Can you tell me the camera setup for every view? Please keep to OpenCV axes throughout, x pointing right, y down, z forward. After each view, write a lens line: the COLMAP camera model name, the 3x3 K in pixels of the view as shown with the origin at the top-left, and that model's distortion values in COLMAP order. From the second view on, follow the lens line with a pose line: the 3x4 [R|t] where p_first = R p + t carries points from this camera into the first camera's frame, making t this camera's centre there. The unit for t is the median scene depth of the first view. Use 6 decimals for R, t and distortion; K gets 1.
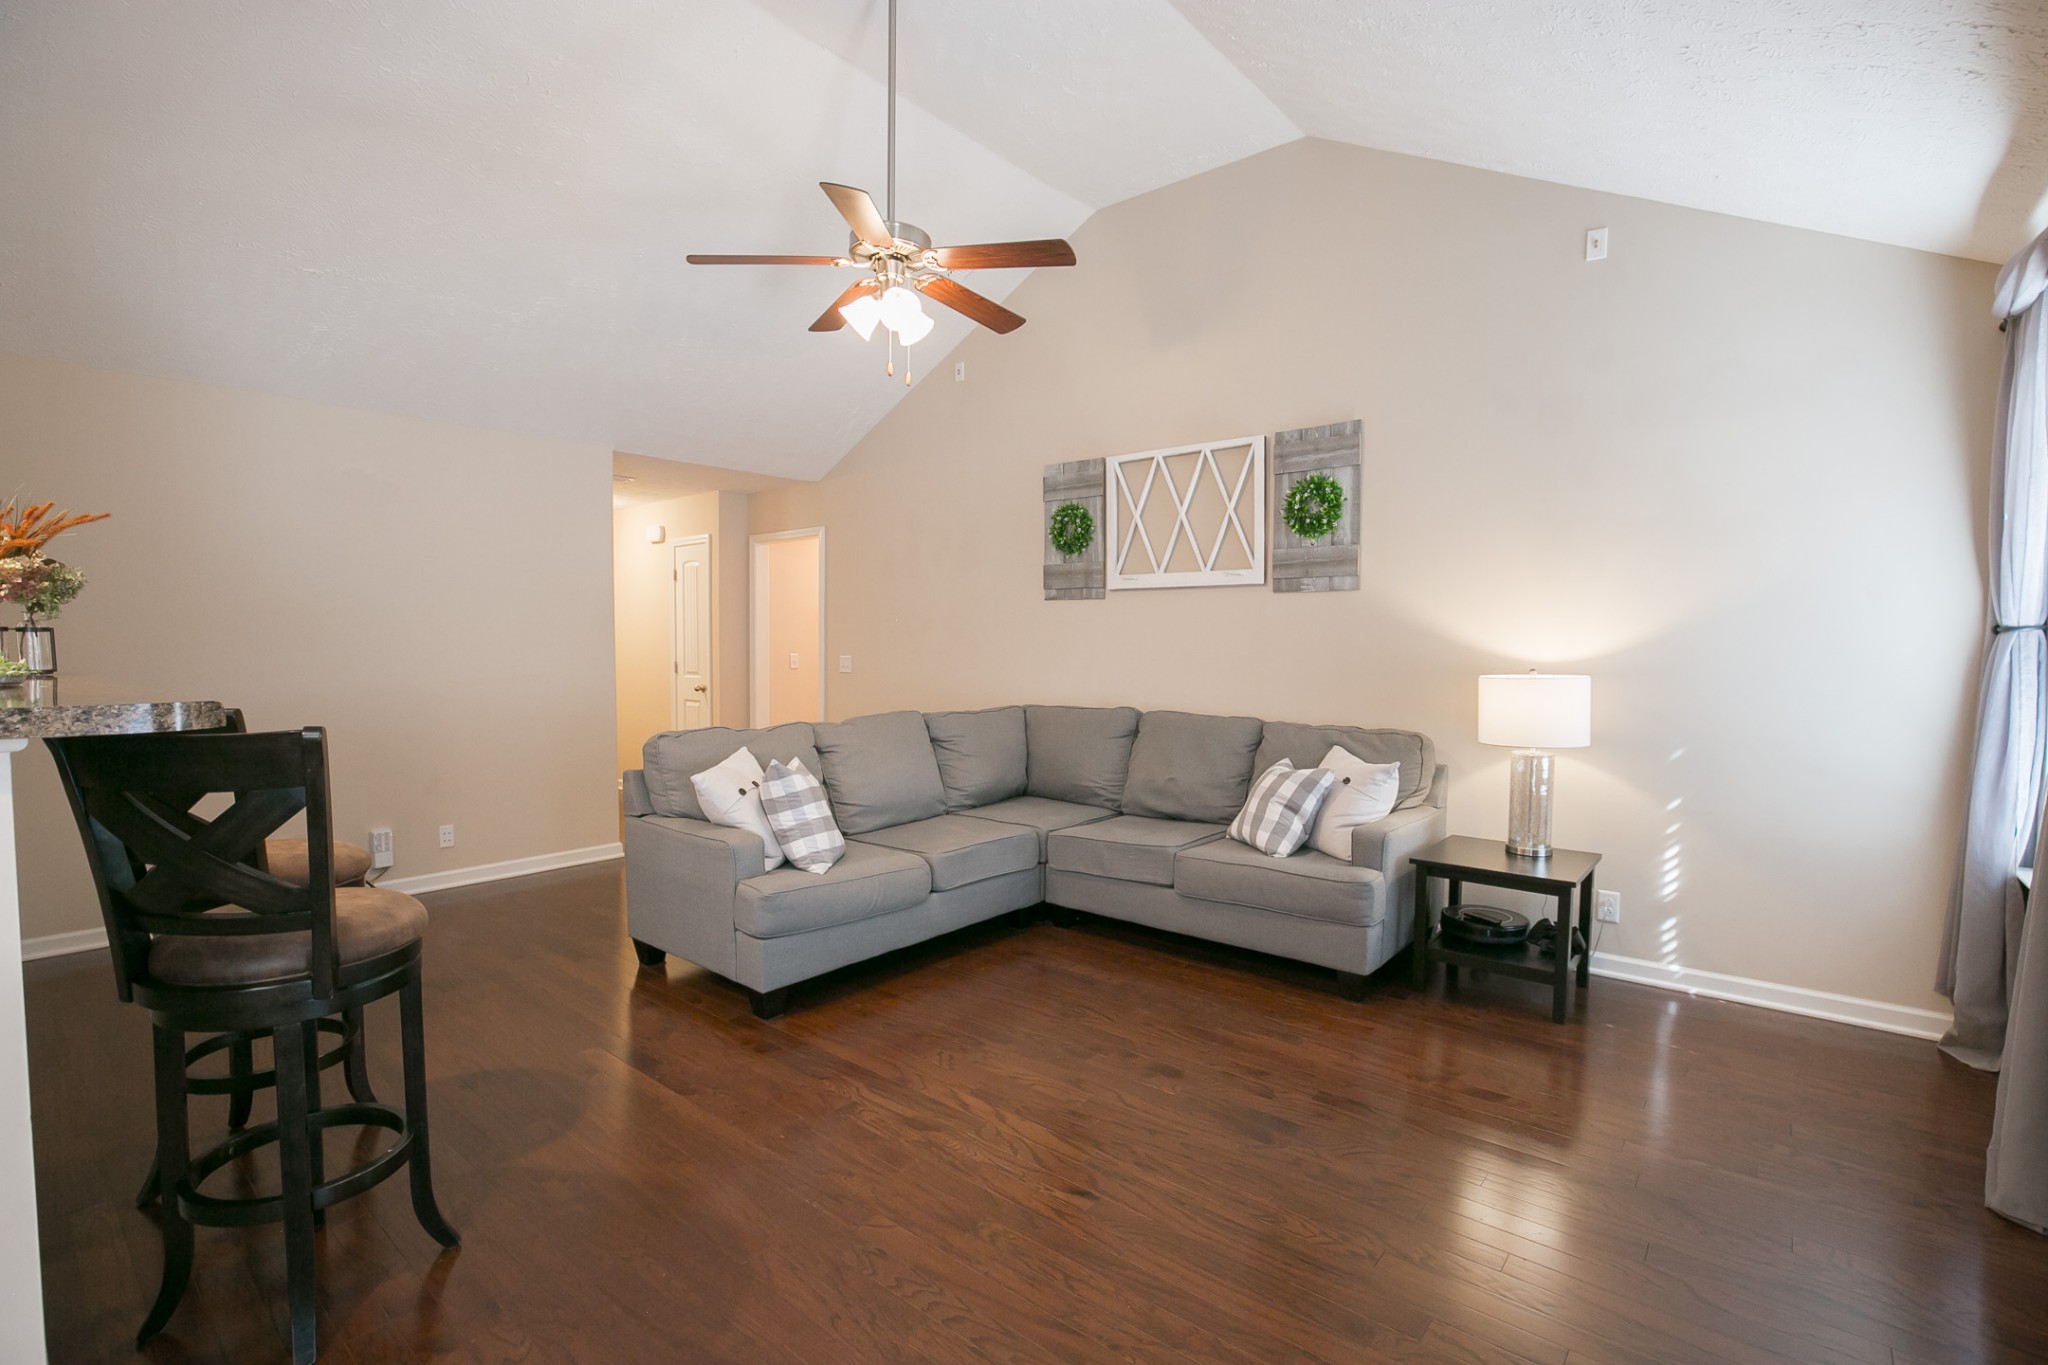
lens RADIAL K [[885.8, 0, 1029.5], [0, 885.8, 686.1], [0, 0, 1]] dist [-0.016761, -0.000471]
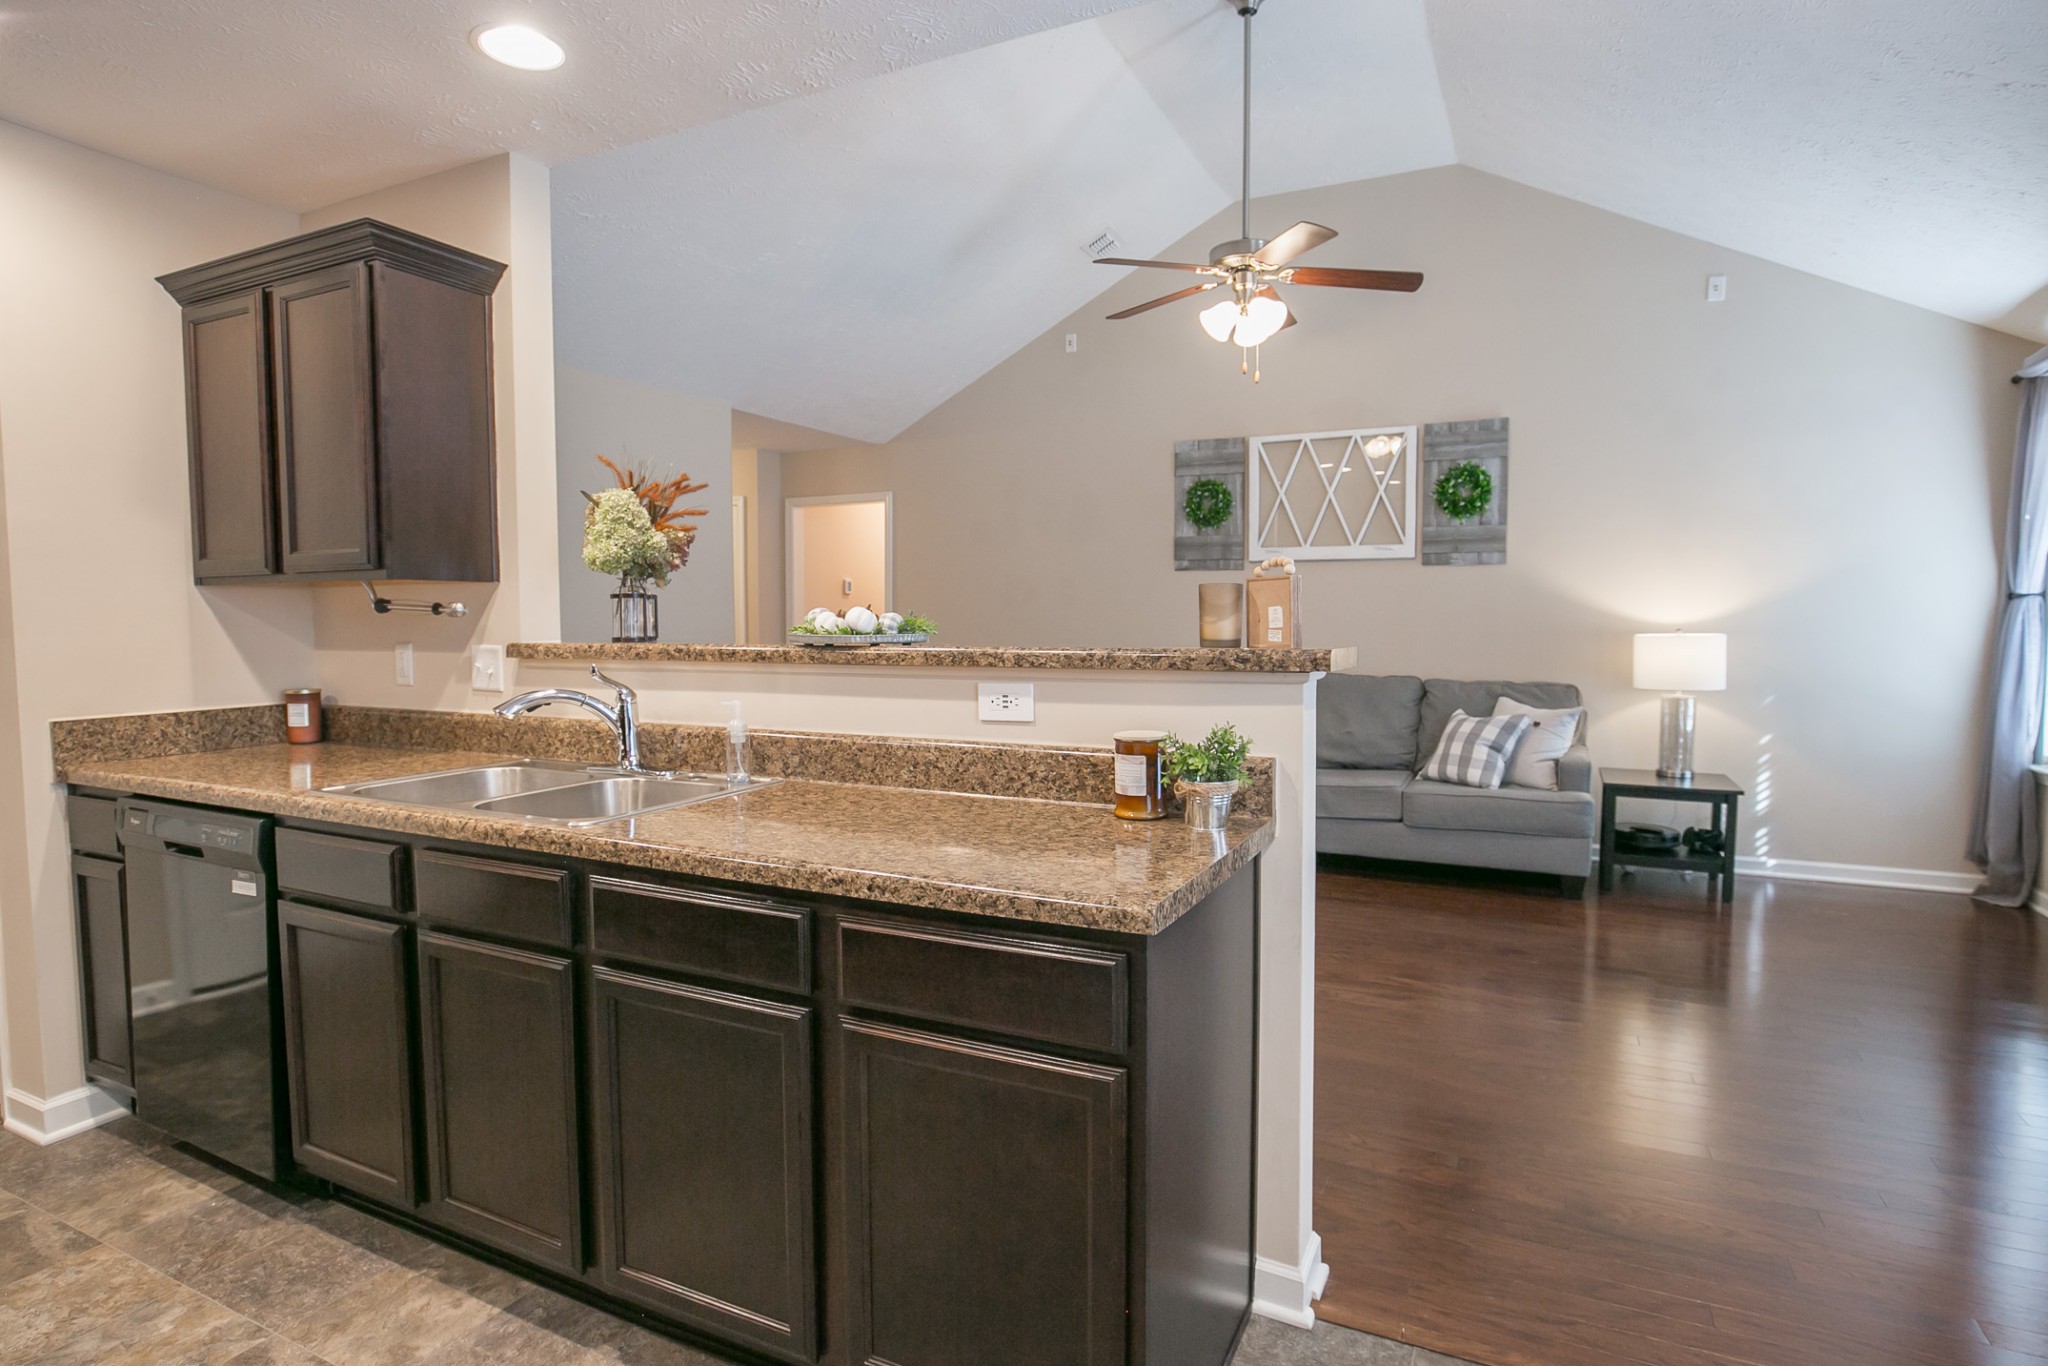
lens RADIAL K [[962.8, 0, 1093.8], [0, 962.8, 677.0], [0, 0, 1]] dist [-0.005292, -0.000495]
pose [[0.973487, -0.019771, 0.227887, -0.470033], [0.016150, 0.999712, 0.017744, 0.009542], [-0.228172, -0.013593, 0.973526, -0.119809]]
